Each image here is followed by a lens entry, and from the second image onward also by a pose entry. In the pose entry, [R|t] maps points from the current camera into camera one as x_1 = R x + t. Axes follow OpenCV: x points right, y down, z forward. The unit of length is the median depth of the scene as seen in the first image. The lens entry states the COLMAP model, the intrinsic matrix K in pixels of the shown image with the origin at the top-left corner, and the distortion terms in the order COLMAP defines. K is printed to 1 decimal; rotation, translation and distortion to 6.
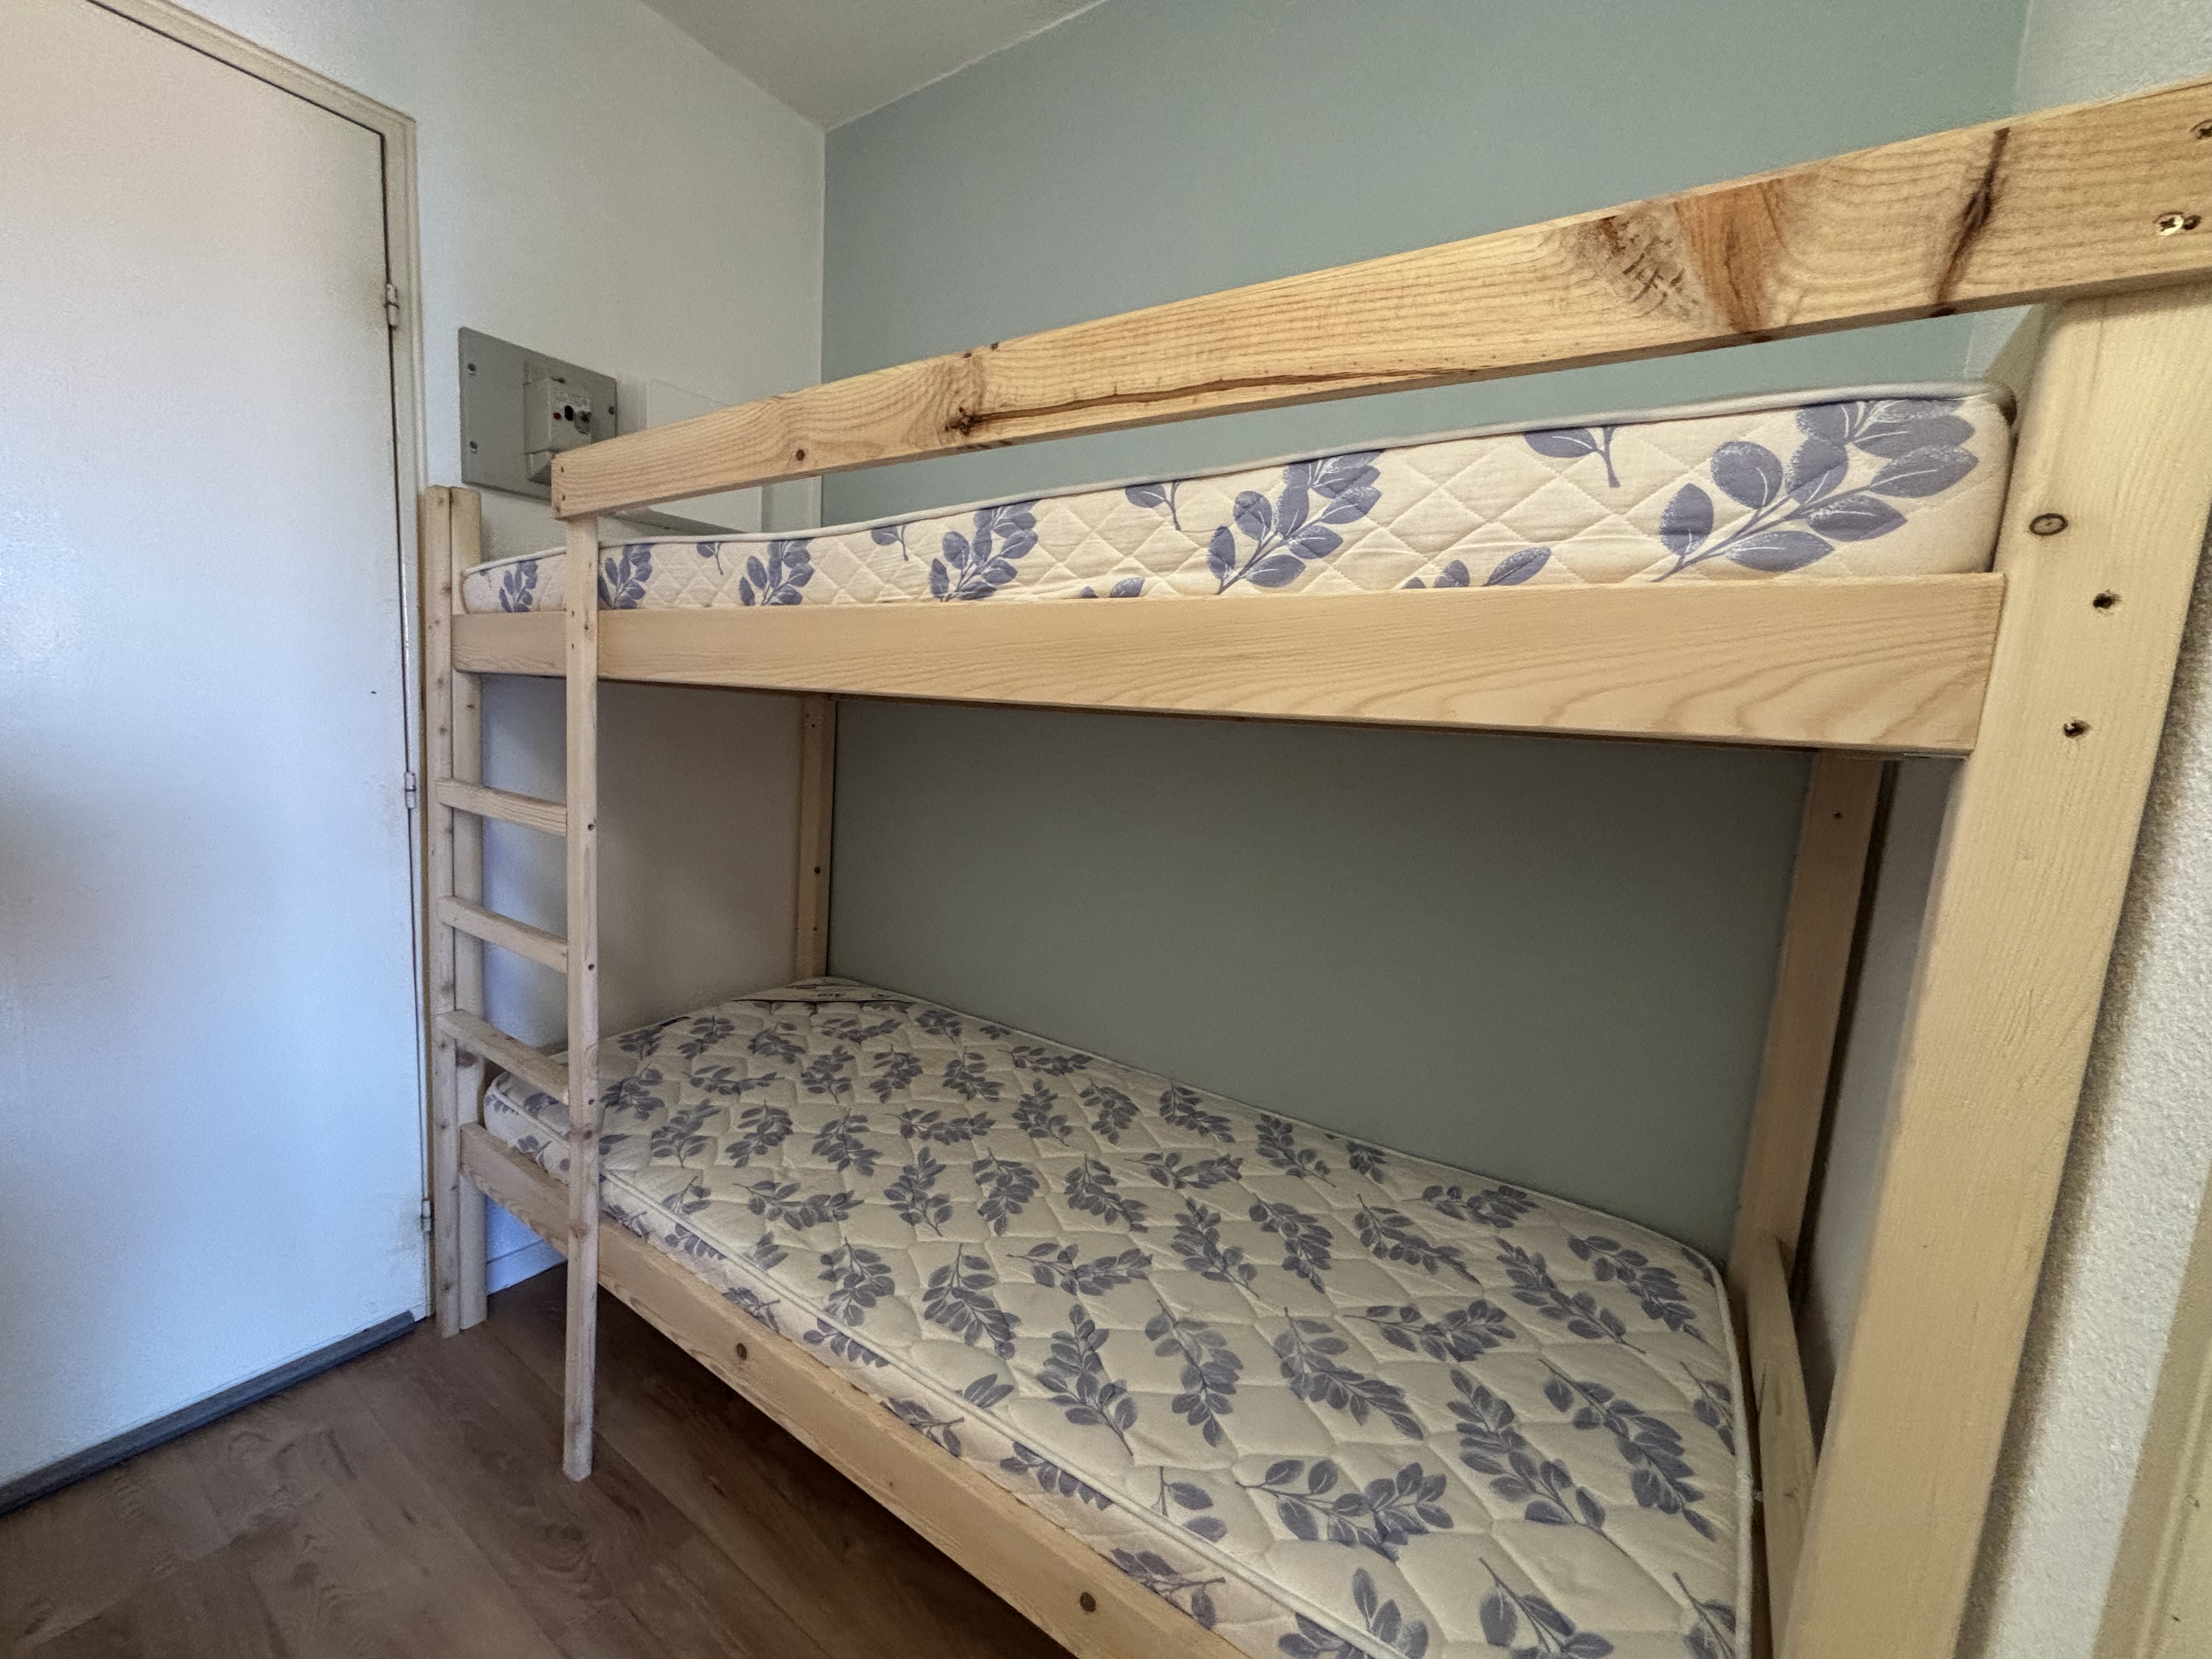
lens RADIAL K [[885.4, 0, 1112.5], [0, 885.4, 831.0], [0, 0, 1]] dist [0.004179, -0.001317]
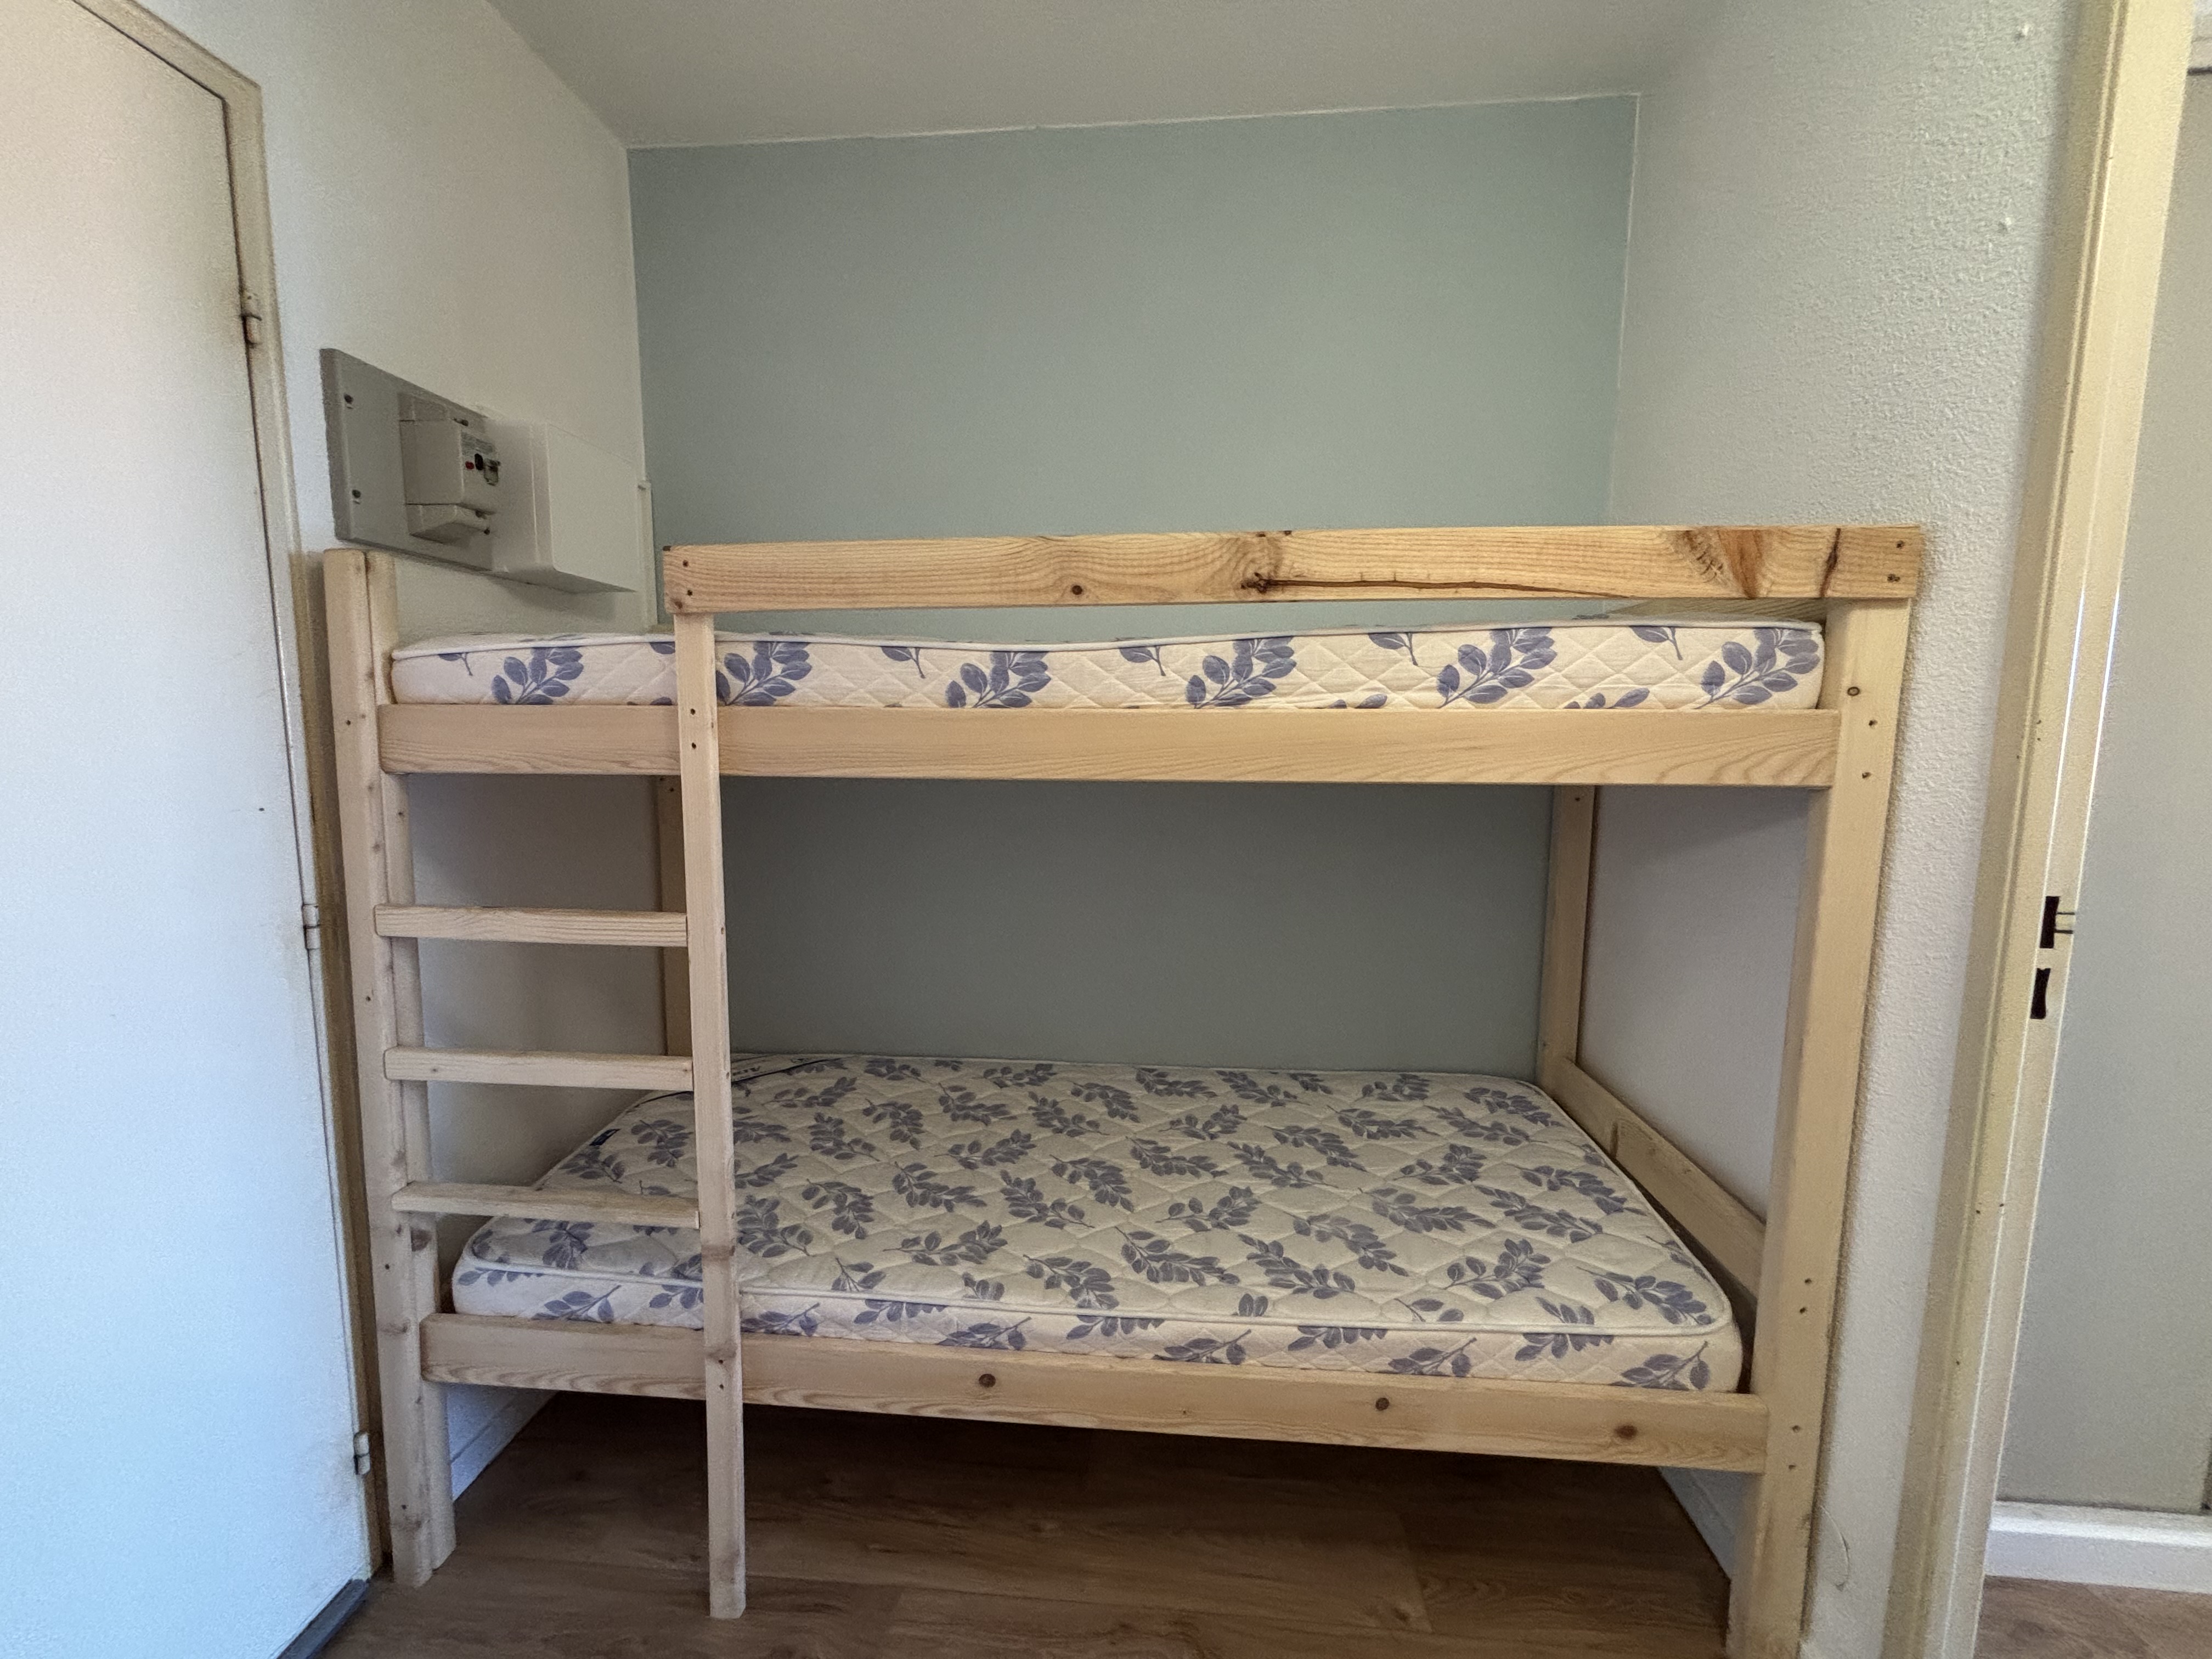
lens RADIAL K [[885.4, 0, 1103.2], [0, 885.4, 829.5], [0, 0, 1]] dist [0.004179, -0.001317]
pose [[0.872367, -0.111090, 0.476062, -0.881363], [0.110607, 0.993437, 0.029137, -0.125343], [-0.476175, 0.027238, 0.878929, -0.058686]]
